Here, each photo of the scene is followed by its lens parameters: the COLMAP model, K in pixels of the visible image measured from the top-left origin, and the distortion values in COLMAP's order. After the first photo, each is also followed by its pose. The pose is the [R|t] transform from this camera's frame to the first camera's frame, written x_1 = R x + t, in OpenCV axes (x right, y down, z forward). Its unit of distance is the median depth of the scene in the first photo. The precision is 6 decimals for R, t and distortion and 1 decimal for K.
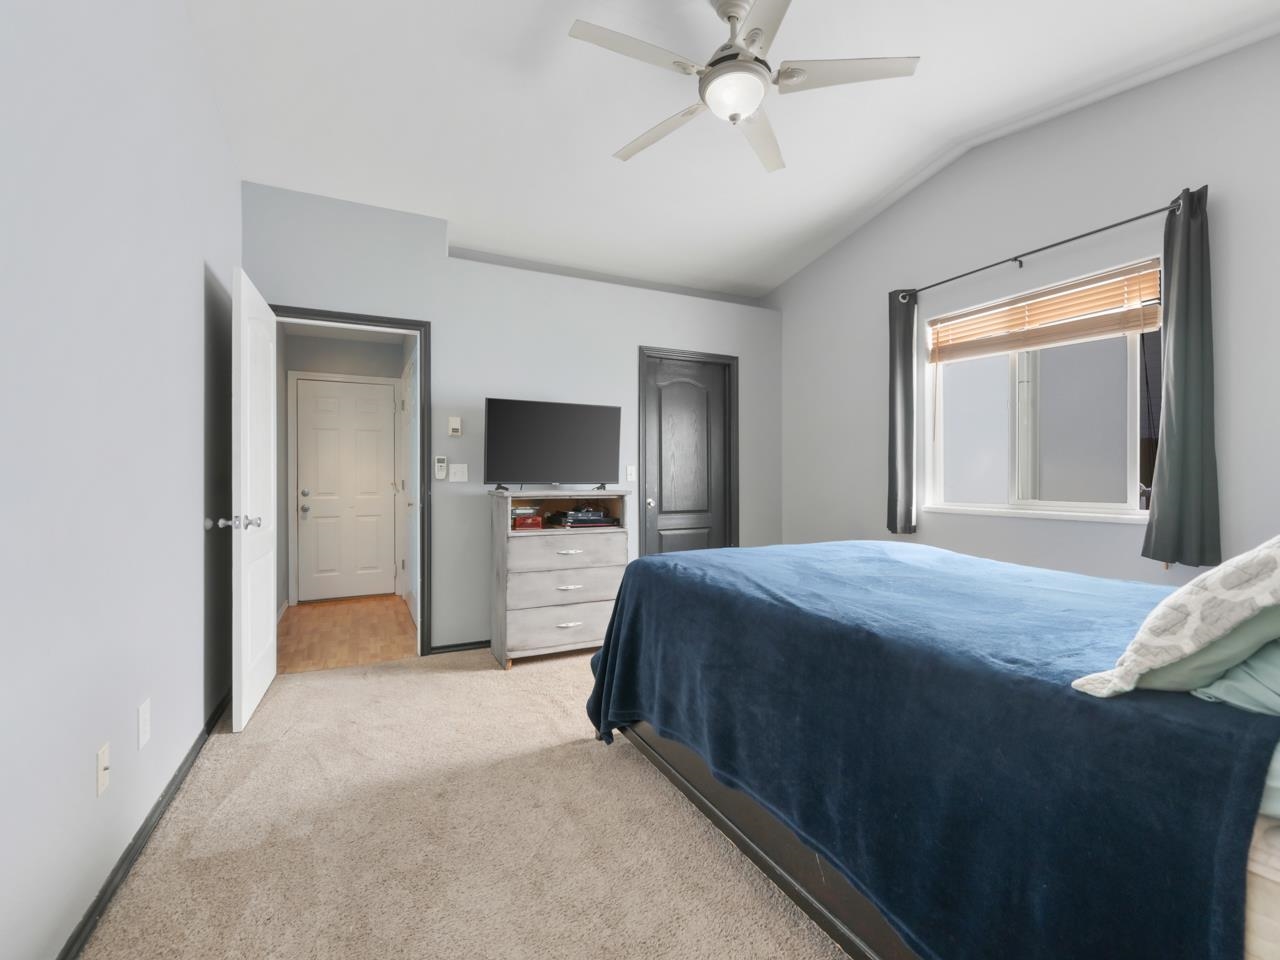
lens RADIAL K [[566.2, 0, 640.0], [0, 566.2, 480.0], [0, 0, 1]] dist [0.001945, 0.000140]
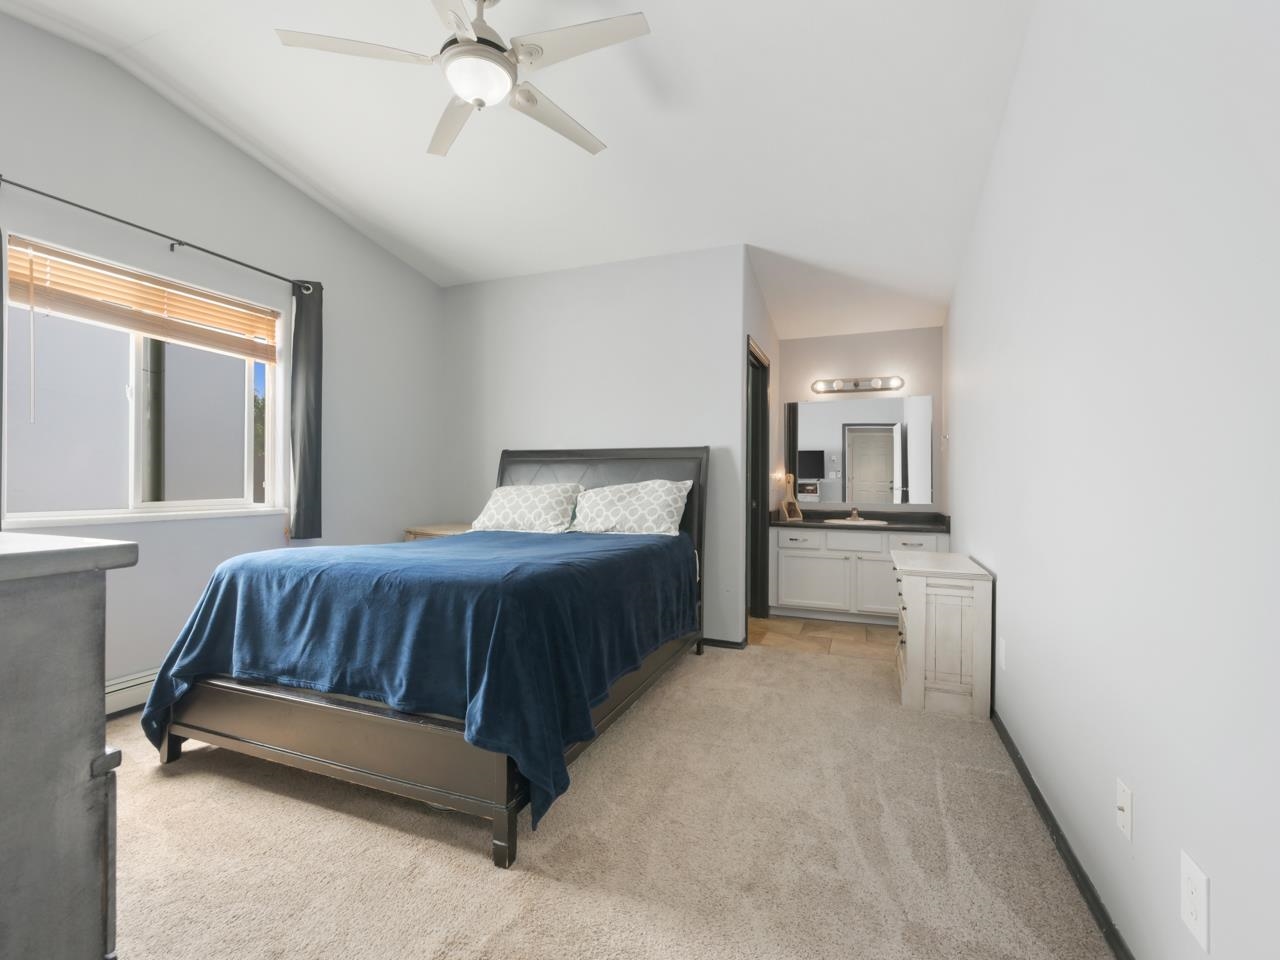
lens RADIAL K [[566.2, 0, 640.0], [0, 566.2, 480.0], [0, 0, 1]] dist [0.001945, 0.000140]
pose [[-0.665155, -0.004171, 0.746694, -0.583918], [-0.001814, 0.999990, 0.003971, -0.004333], [-0.746703, 0.001287, -0.665156, 1.141541]]
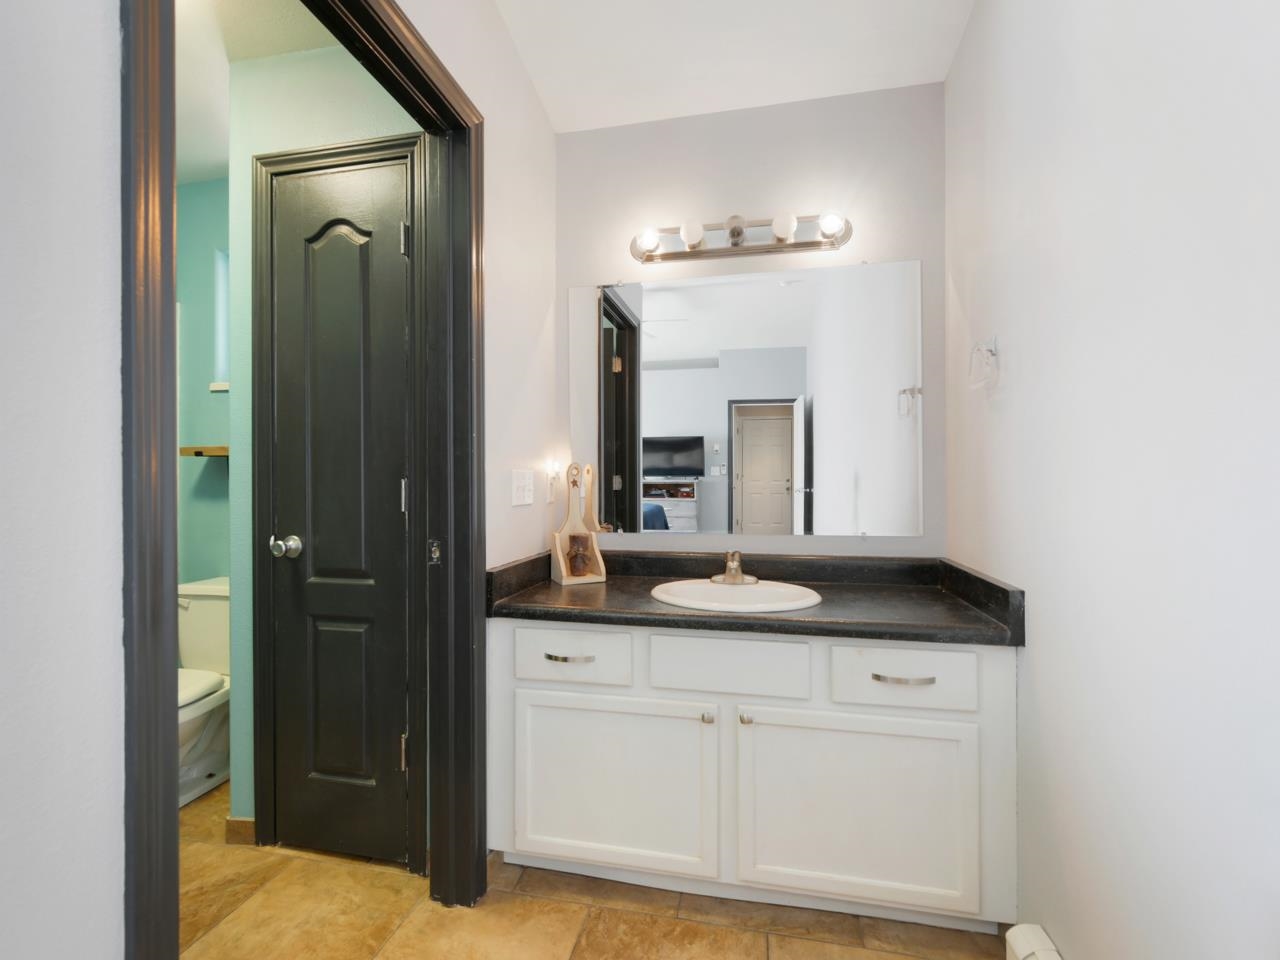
lens RADIAL K [[566.2, 0, 640.0], [0, 566.2, 480.0], [0, 0, 1]] dist [0.001945, 0.000140]
pose [[-0.783919, 0.000320, 0.620863, -0.398404], [0.003946, 0.999982, 0.004467, -0.002081], [-0.620850, 0.005952, -0.783907, 0.772679]]
